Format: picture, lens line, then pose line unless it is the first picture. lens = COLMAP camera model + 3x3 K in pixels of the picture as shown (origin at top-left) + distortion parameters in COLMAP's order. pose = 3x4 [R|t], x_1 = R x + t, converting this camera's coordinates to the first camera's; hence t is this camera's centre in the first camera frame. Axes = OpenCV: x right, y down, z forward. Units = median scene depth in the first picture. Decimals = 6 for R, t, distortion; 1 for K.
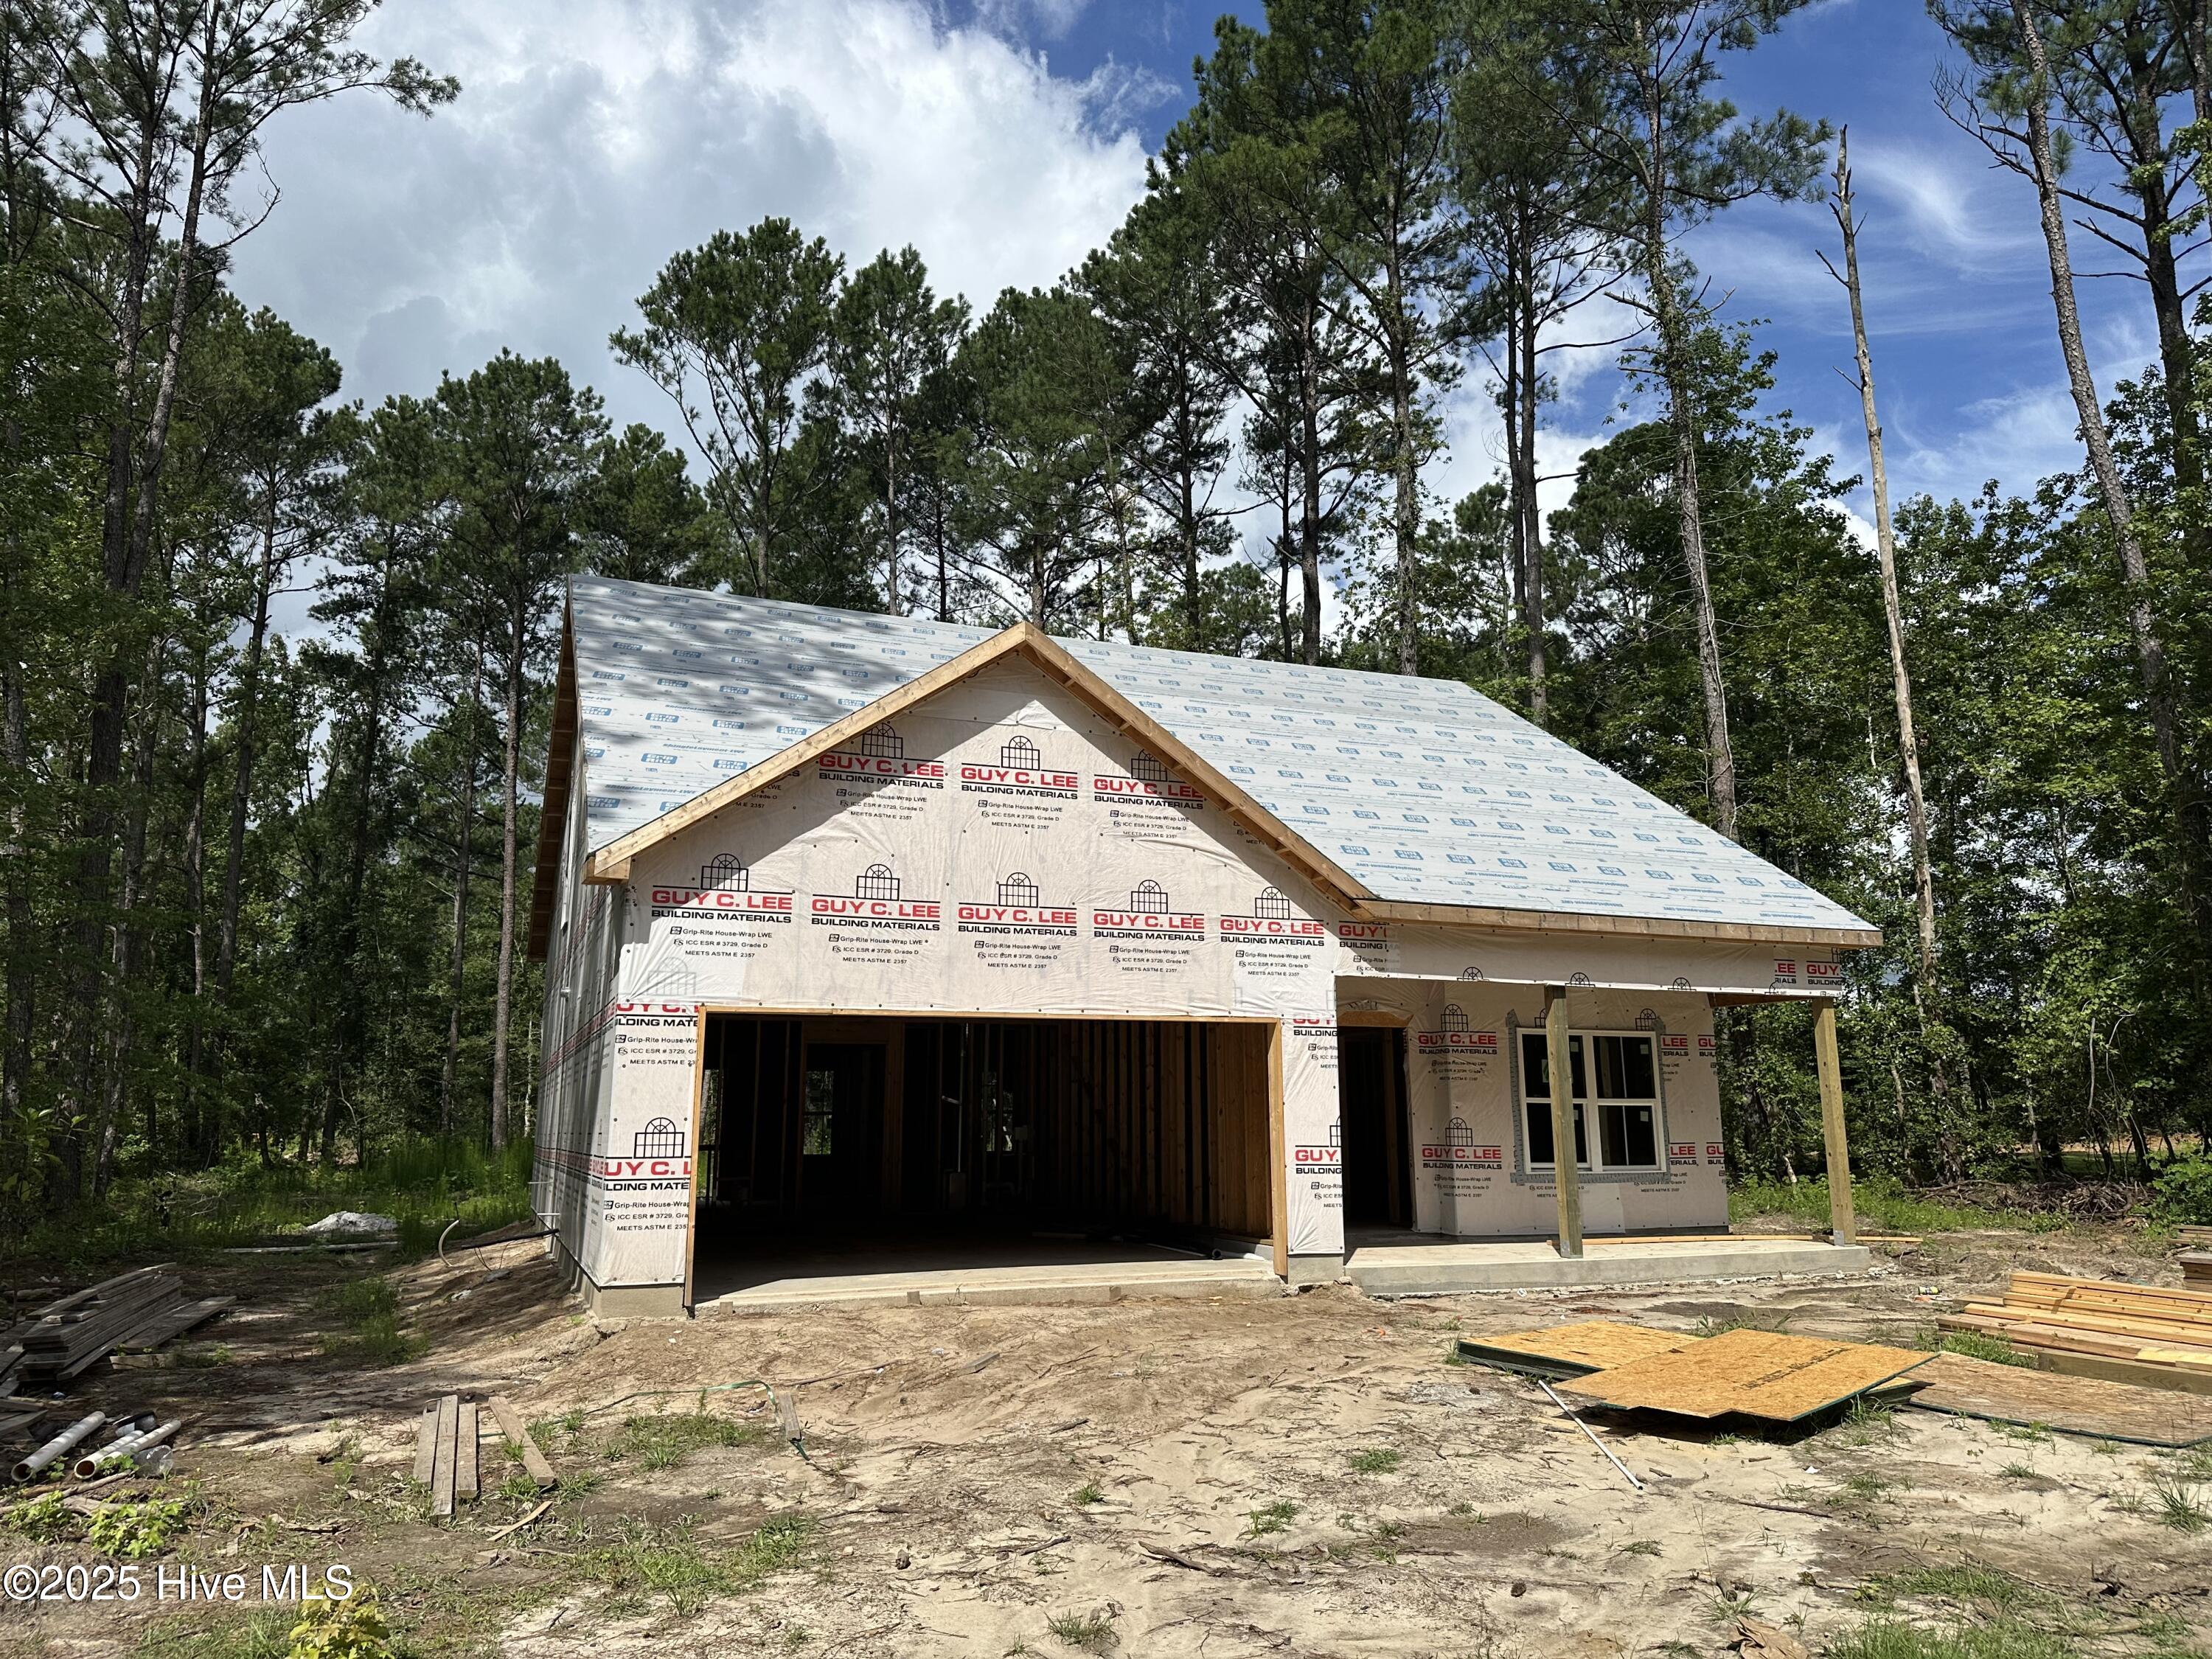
lens RADIAL K [[1538.3, 0, 1113.9], [0, 1538.3, 821.6], [0, 0, 1]] dist [0.043222, -0.041693]
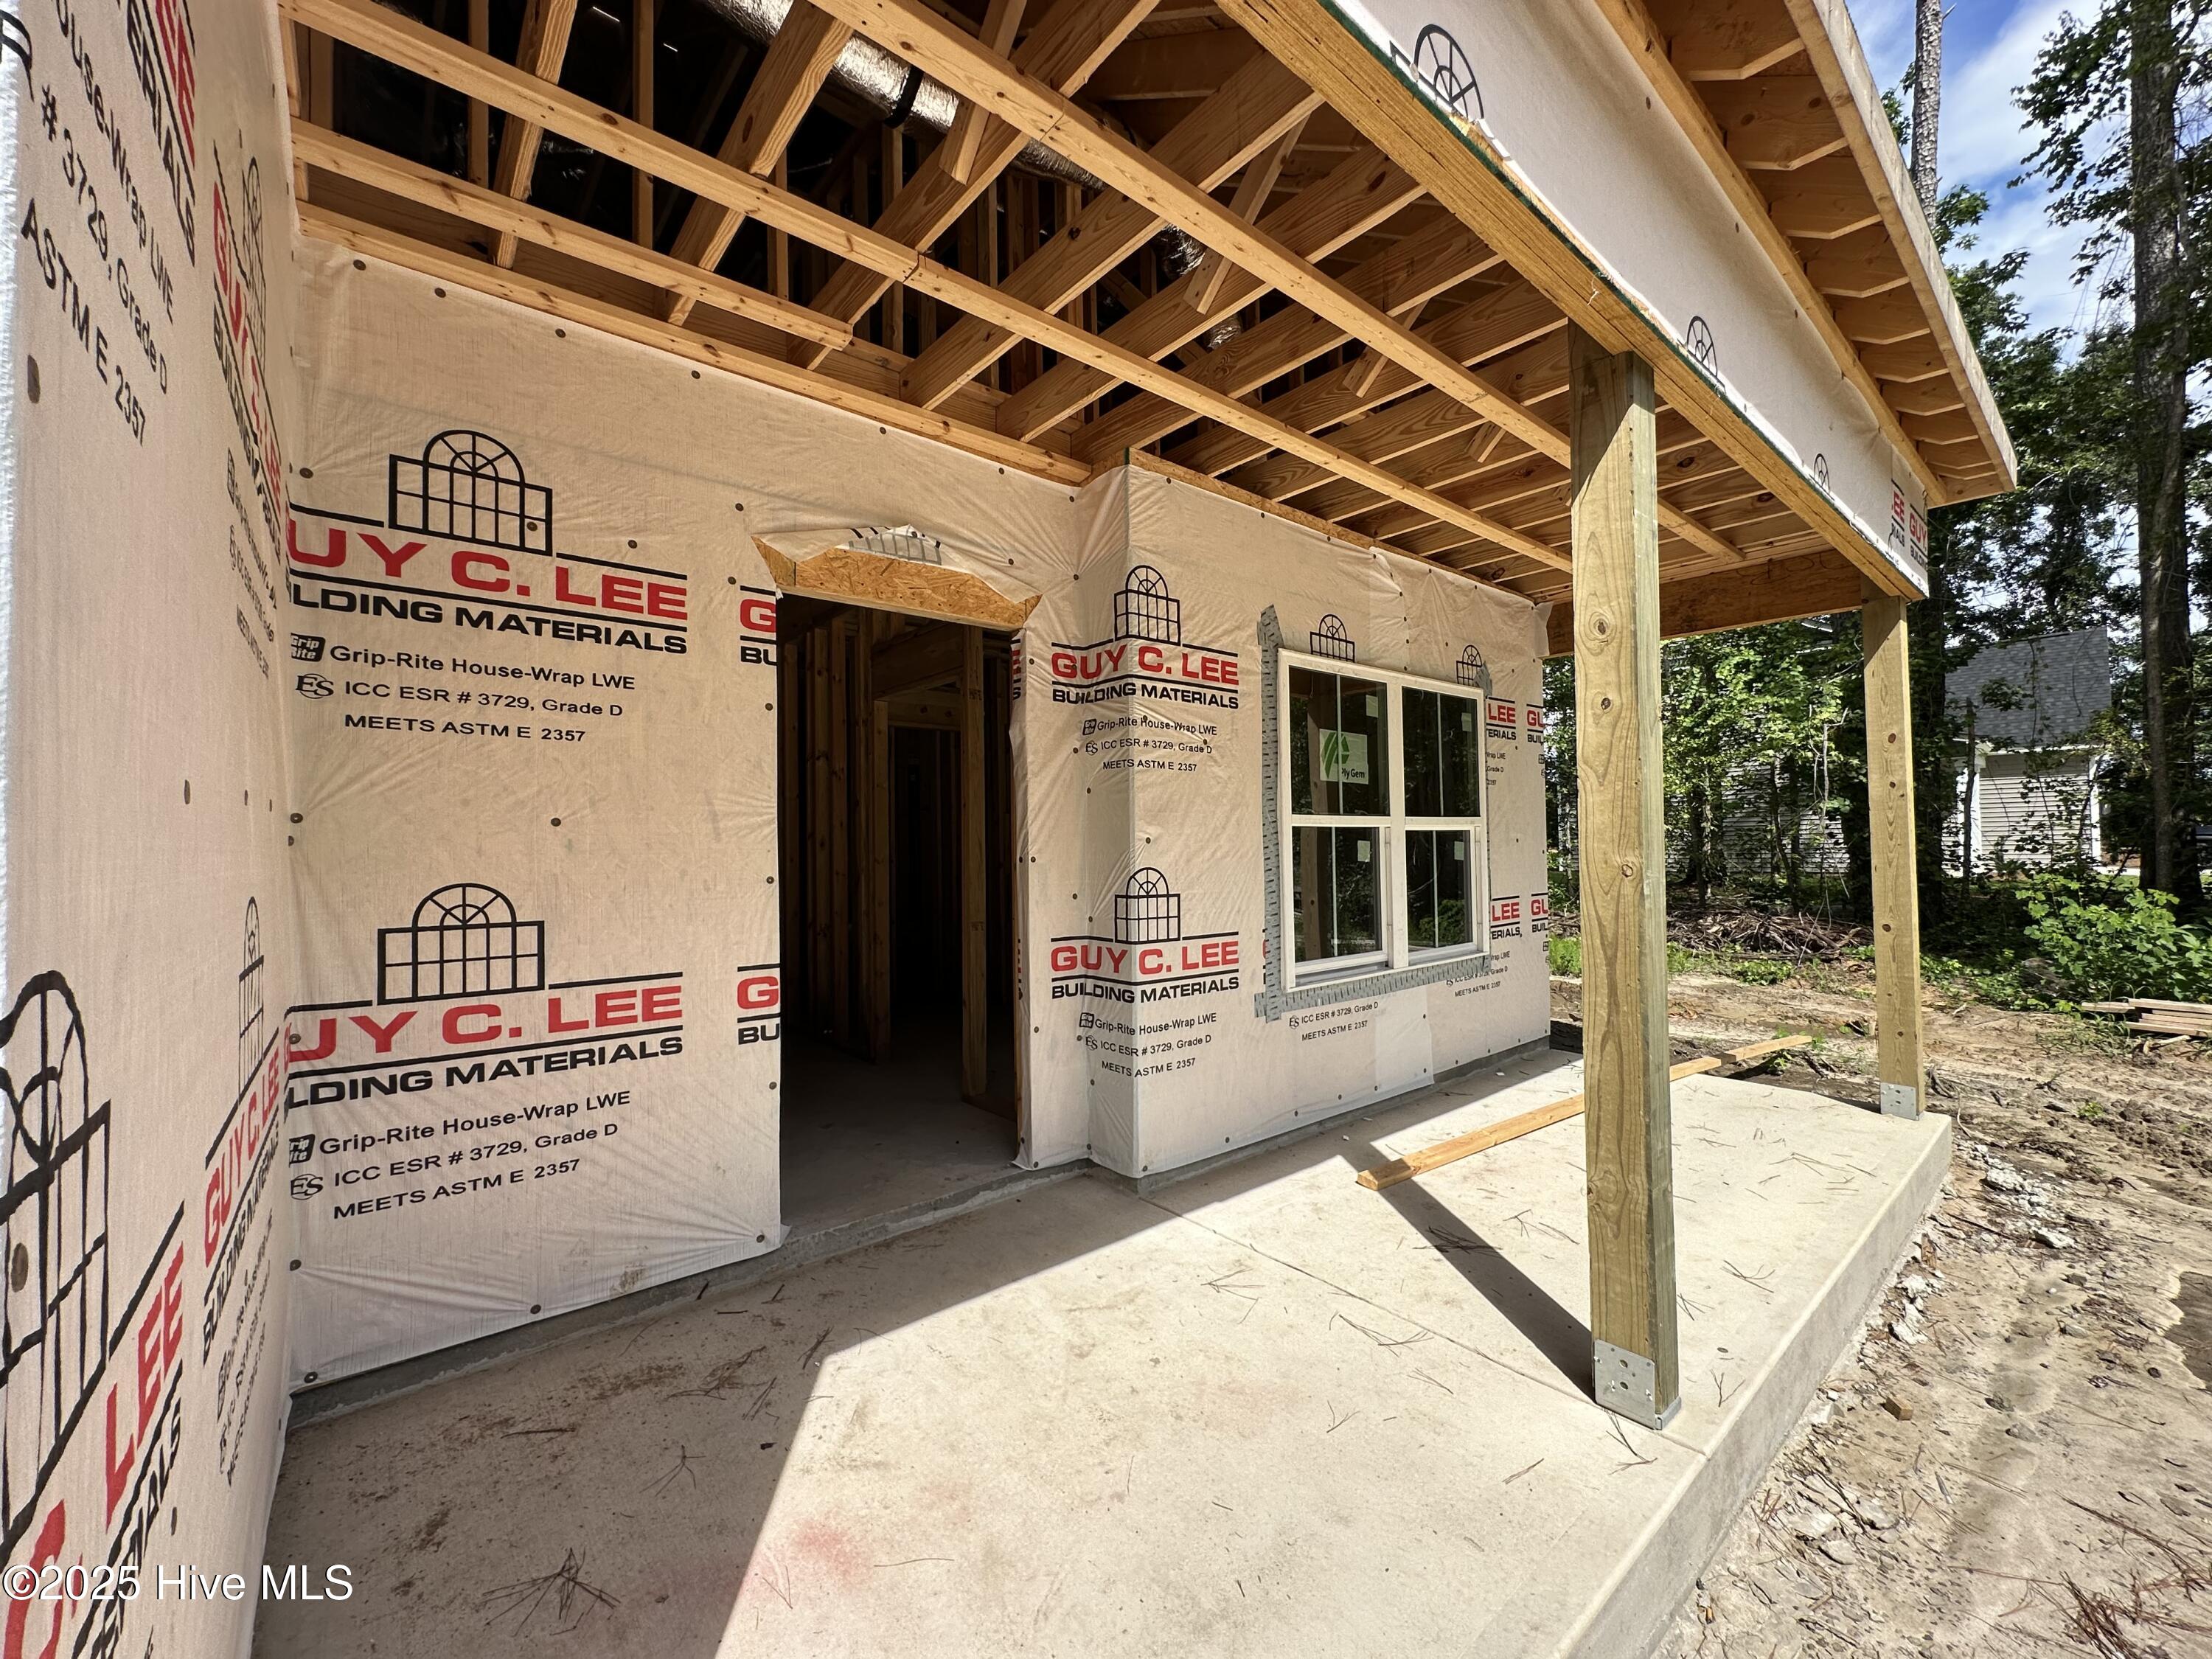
lens RADIAL K [[885.1, 0, 1108.8], [0, 885.1, 814.6], [0, 0, 1]] dist [-0.001845, -0.000475]
pose [[0.946963, 0.002846, 0.321329, 0.139284], [-0.059730, 0.984093, 0.167312, 0.138603], [-0.315741, -0.177631, 0.932070, 0.775662]]
